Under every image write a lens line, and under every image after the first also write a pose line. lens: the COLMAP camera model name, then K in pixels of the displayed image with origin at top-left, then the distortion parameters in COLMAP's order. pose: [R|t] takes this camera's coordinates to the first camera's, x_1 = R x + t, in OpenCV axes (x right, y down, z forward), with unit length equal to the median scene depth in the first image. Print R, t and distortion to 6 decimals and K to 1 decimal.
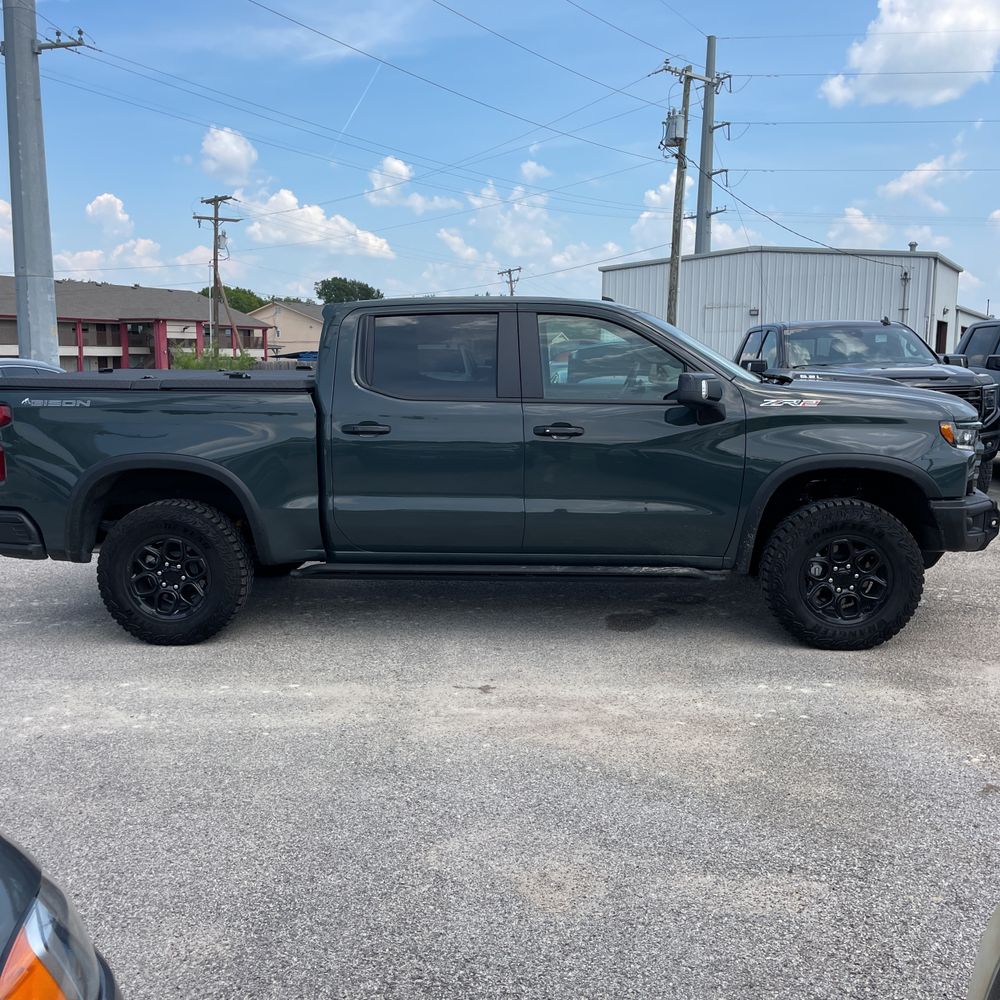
lens RADIAL K [[1014.2, 0, 498.7], [0, 1014.2, 496.3], [0, 0, 1]] dist [0.115121, -0.198950]
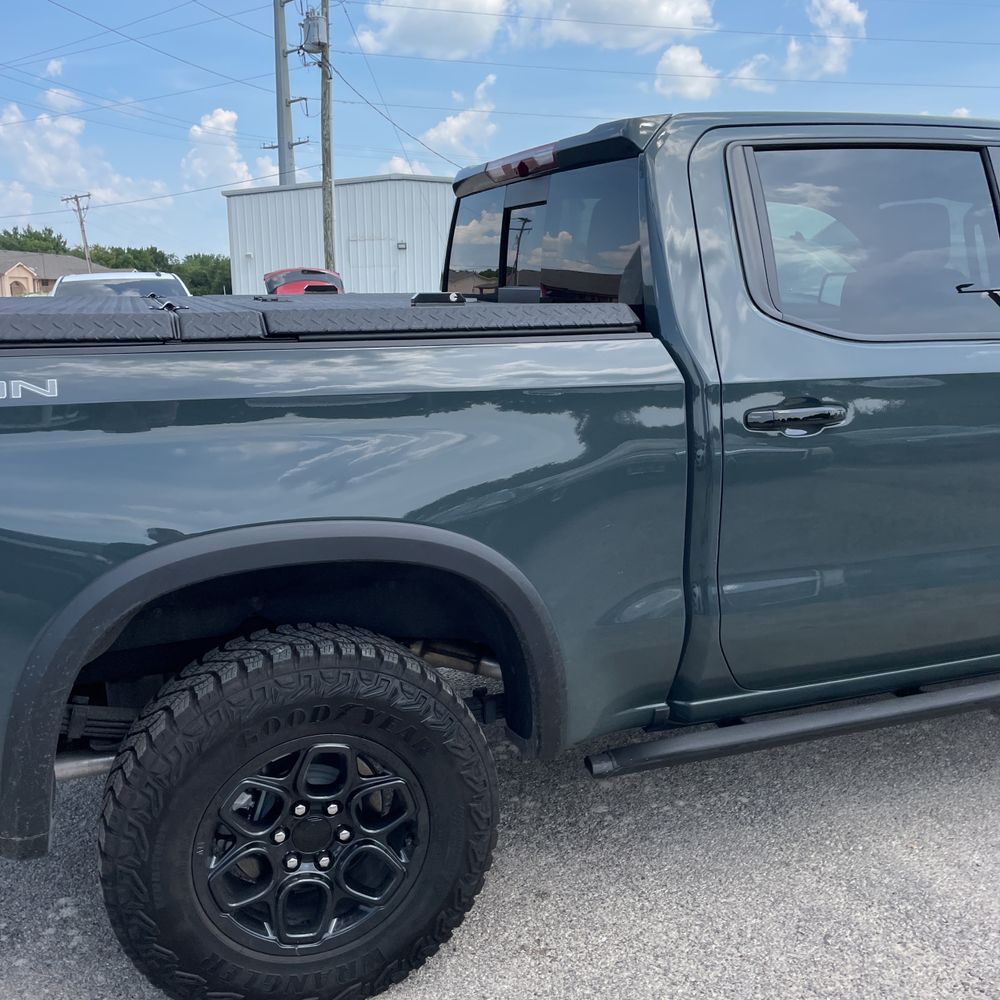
lens RADIAL K [[1014.2, 0, 498.7], [0, 1014.2, 496.3], [0, 0, 1]] dist [0.115121, -0.198950]
pose [[0.915421, -0.091989, 0.391846, -0.368422], [0.069858, 0.995070, 0.070402, -0.063958], [-0.396390, -0.037074, 0.917333, 0.592689]]
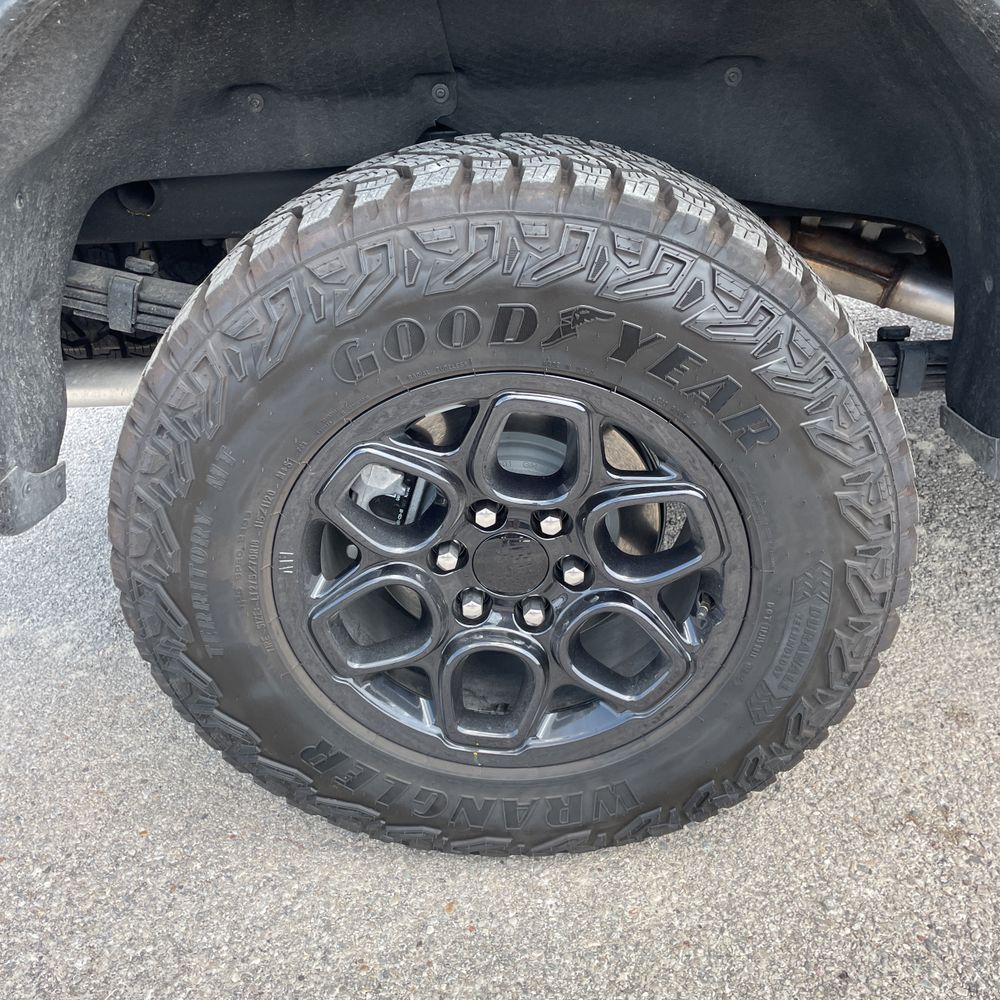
lens RADIAL K [[1014.2, 0, 498.7], [0, 1014.2, 496.3], [0, 0, 1]] dist [0.115121, -0.198950]
pose [[0.997340, -0.069721, 0.021252, -0.304421], [0.057444, 0.931340, 0.359591, -0.002882], [-0.044864, -0.357414, 0.932868, 0.776886]]
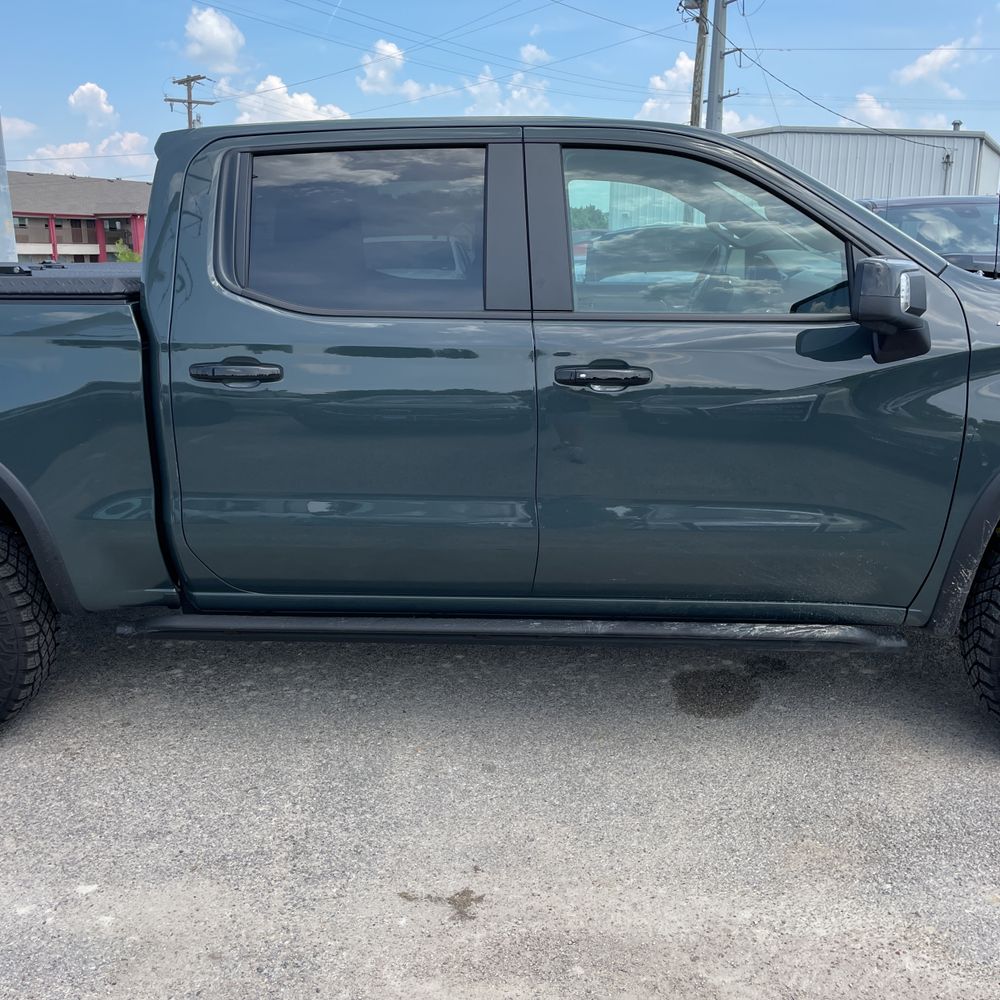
lens RADIAL K [[1014.2, 0, 498.7], [0, 1014.2, 496.3], [0, 0, 1]] dist [0.115121, -0.198950]
pose [[0.999990, -0.004427, -0.000442, 0.004649], [0.004449, 0.995393, 0.095779, -0.046679], [0.000016, -0.095780, 0.995403, 0.419142]]
